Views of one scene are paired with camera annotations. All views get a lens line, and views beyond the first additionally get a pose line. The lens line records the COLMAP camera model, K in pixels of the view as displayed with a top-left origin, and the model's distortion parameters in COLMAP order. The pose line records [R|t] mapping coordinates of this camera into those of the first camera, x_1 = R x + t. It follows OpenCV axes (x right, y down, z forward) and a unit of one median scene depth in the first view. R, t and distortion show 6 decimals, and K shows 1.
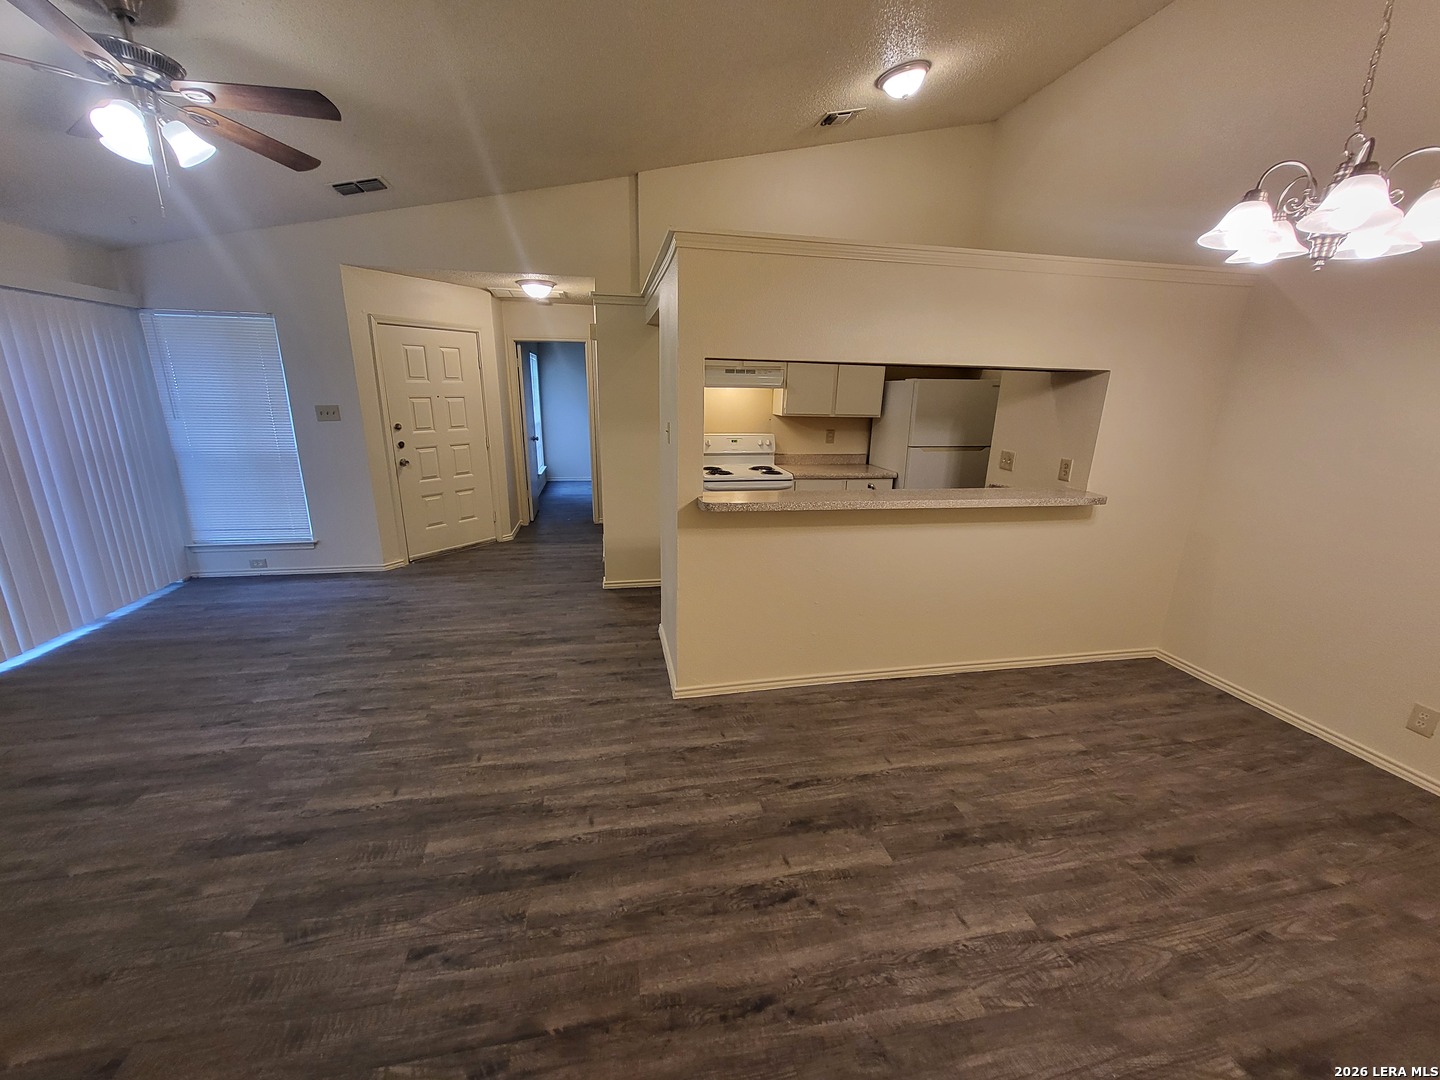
lens RADIAL K [[567.5, 0, 776.4], [0, 567.5, 547.0], [0, 0, 1]] dist [-0.001237, -0.000370]
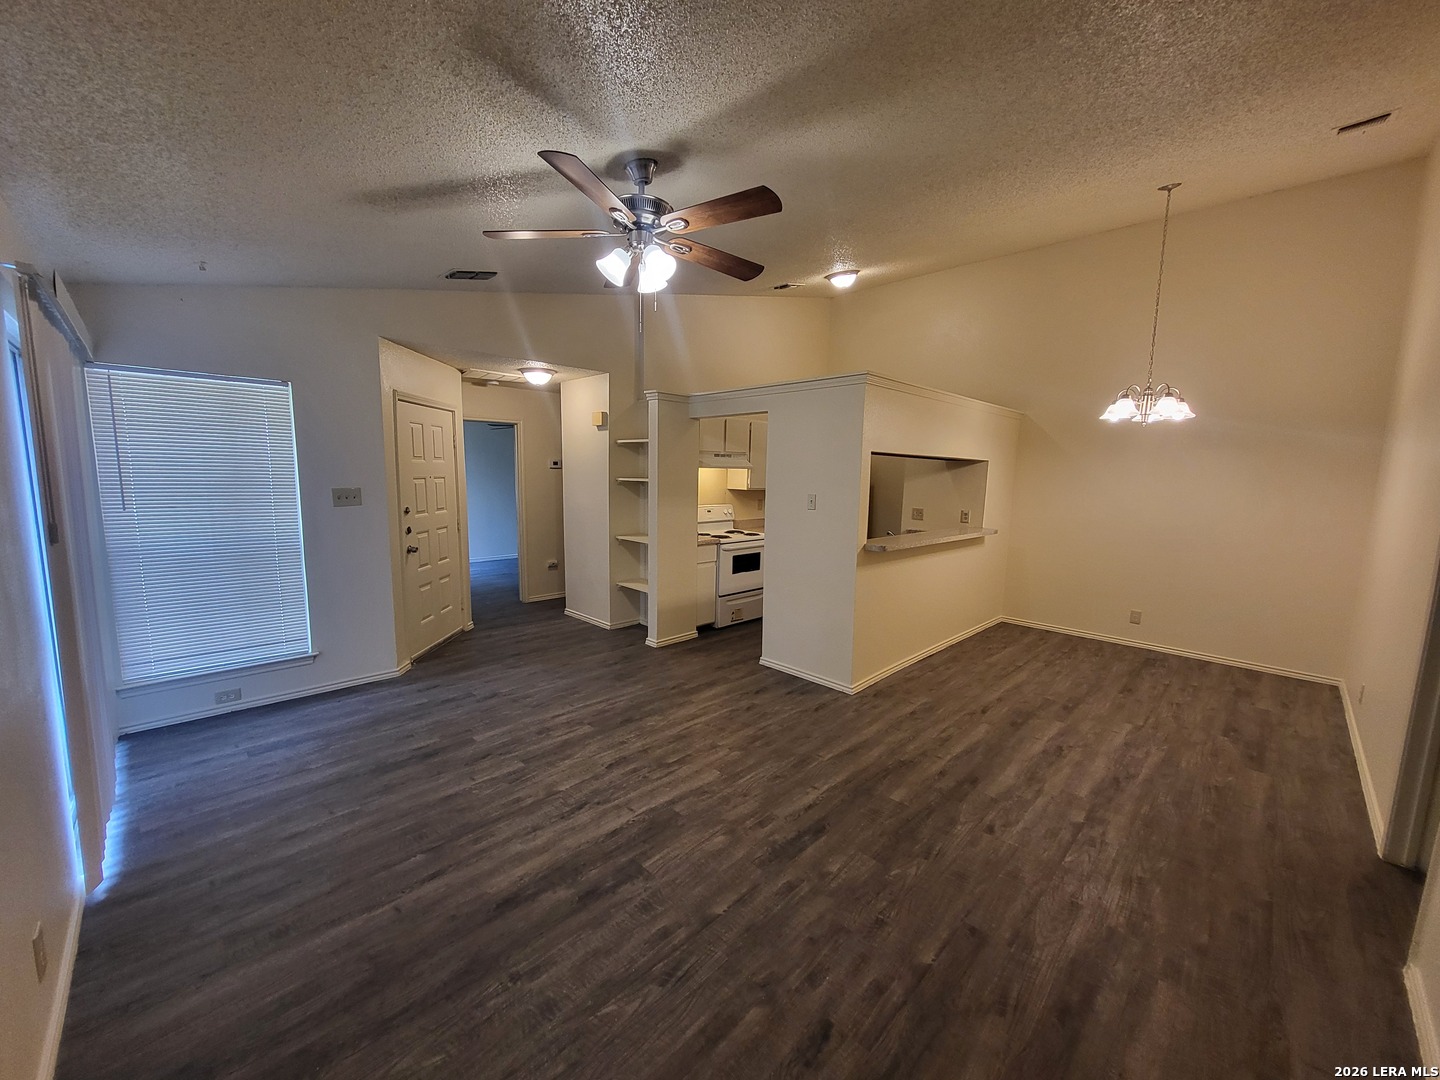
lens RADIAL K [[567.5, 0, 718.0], [0, 567.5, 545.2], [0, 0, 1]] dist [-0.001237, -0.000370]
pose [[0.830023, -0.073903, 0.552812, -1.111665], [0.146211, 0.985349, -0.087802, -0.010450], [-0.538224, 0.153705, 0.828668, -0.000227]]
